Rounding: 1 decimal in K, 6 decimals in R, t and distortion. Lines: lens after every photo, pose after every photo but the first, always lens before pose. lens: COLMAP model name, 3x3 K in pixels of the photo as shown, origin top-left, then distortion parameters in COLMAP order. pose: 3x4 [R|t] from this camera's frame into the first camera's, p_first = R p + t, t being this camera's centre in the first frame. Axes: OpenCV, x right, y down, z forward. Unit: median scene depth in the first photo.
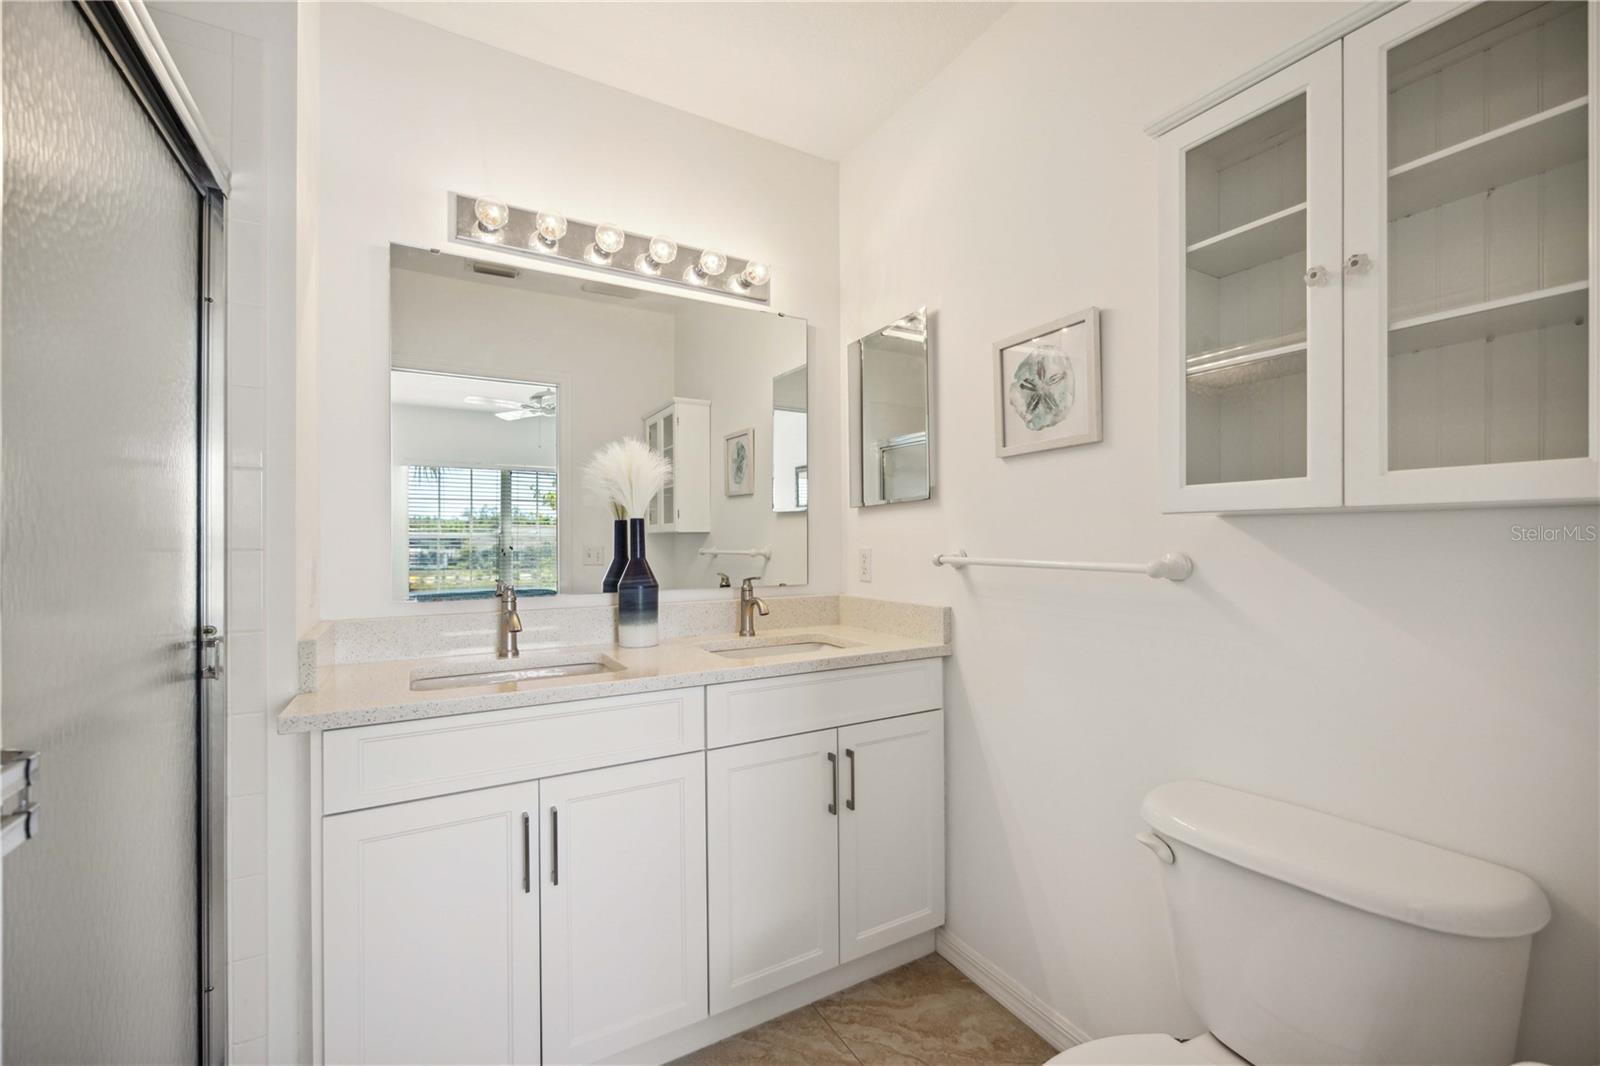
lens RADIAL K [[658.8, 0, 803.8], [0, 658.8, 537.2], [0, 0, 1]] dist [-0.001018, 0.000282]
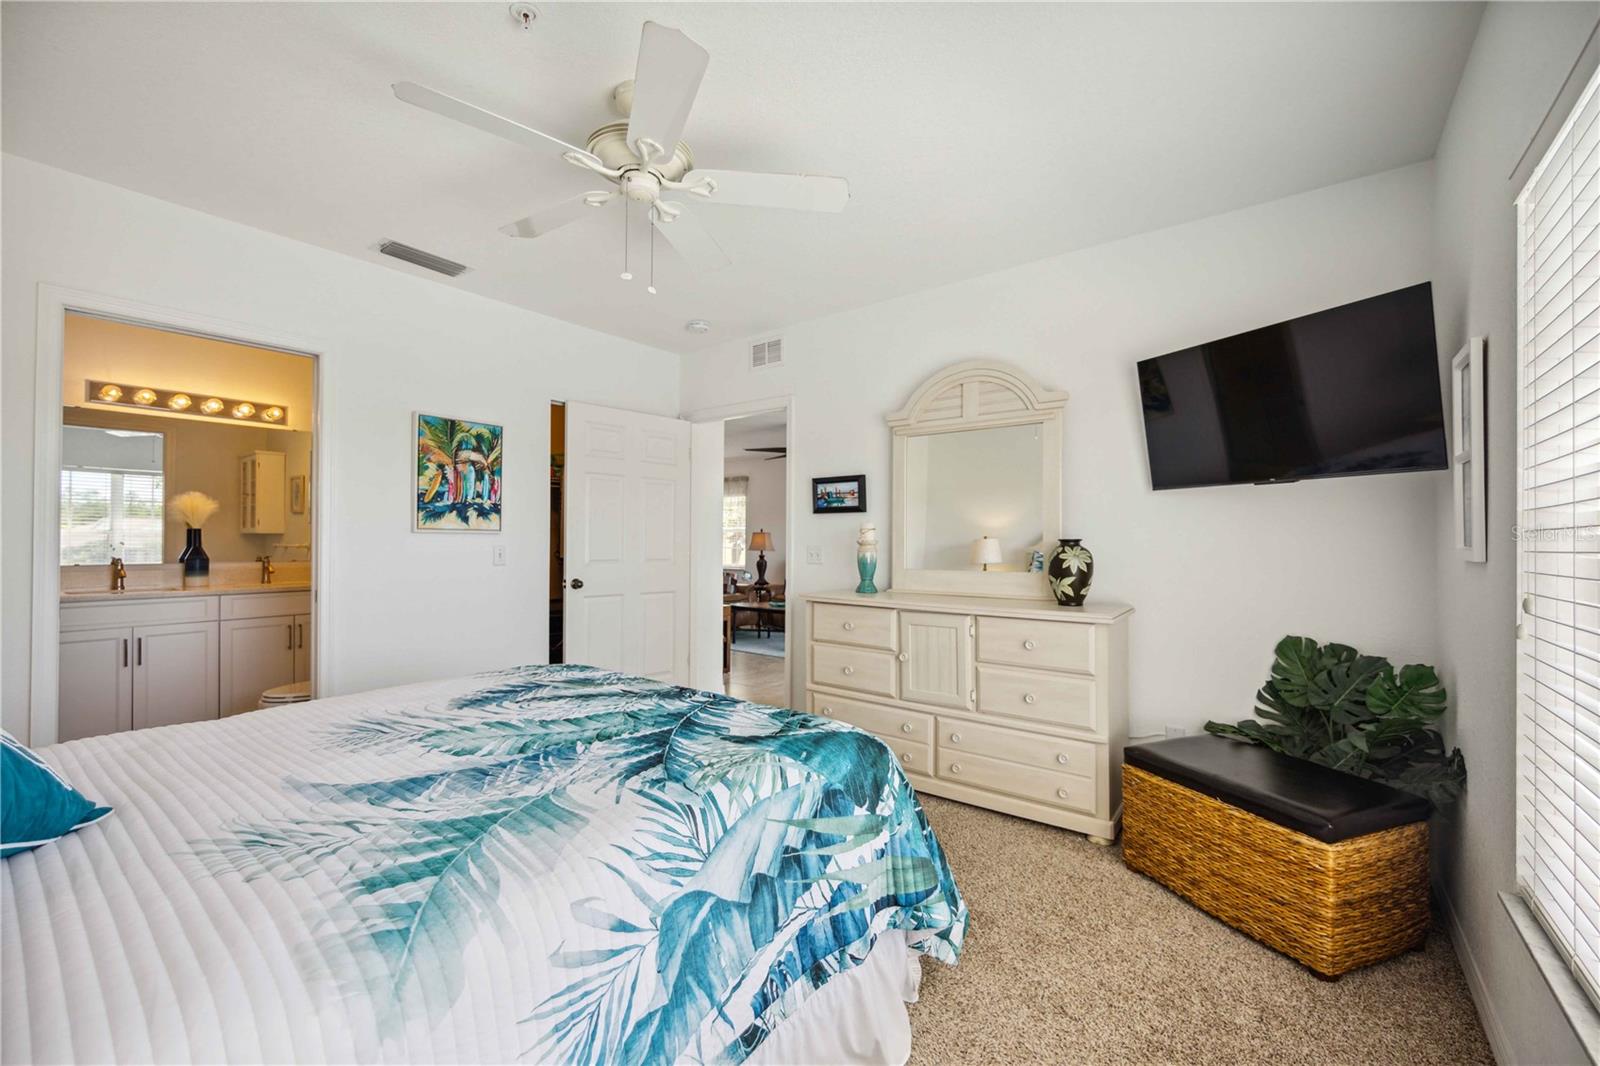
lens RADIAL K [[649.0, 0, 803.9], [0, 649.0, 536.7], [0, 0, 1]] dist [-0.000881, 0.000073]
pose [[0.925047, 0.010526, 0.379706, 0.815517], [-0.011063, 0.999939, -0.000769, -0.023584], [-0.379691, -0.003489, 0.925107, -1.804705]]
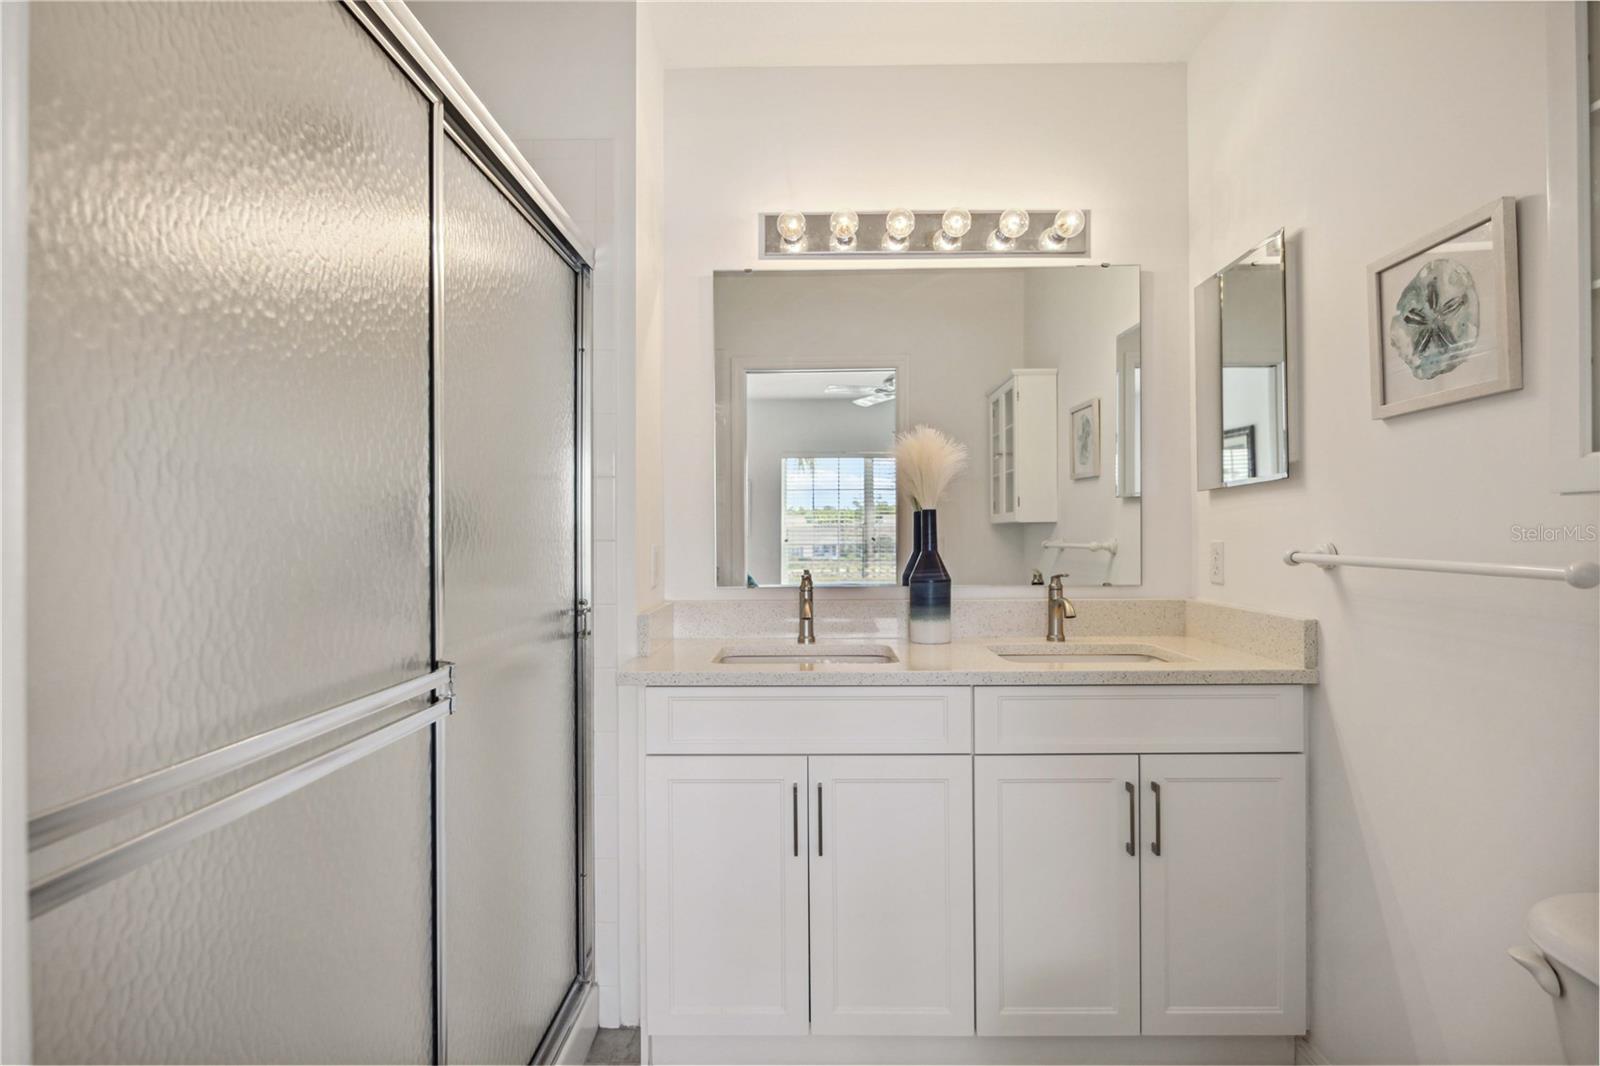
lens RADIAL K [[781.6, 0, 805.1], [0, 781.6, 528.2], [0, 0, 1]] dist [-0.001308, 0.000433]
pose [[0.858030, -0.004094, -0.513584, 0.181710], [0.005023, 0.999987, 0.000420, -0.002799], [0.513576, -0.002940, 0.858039, -0.071044]]
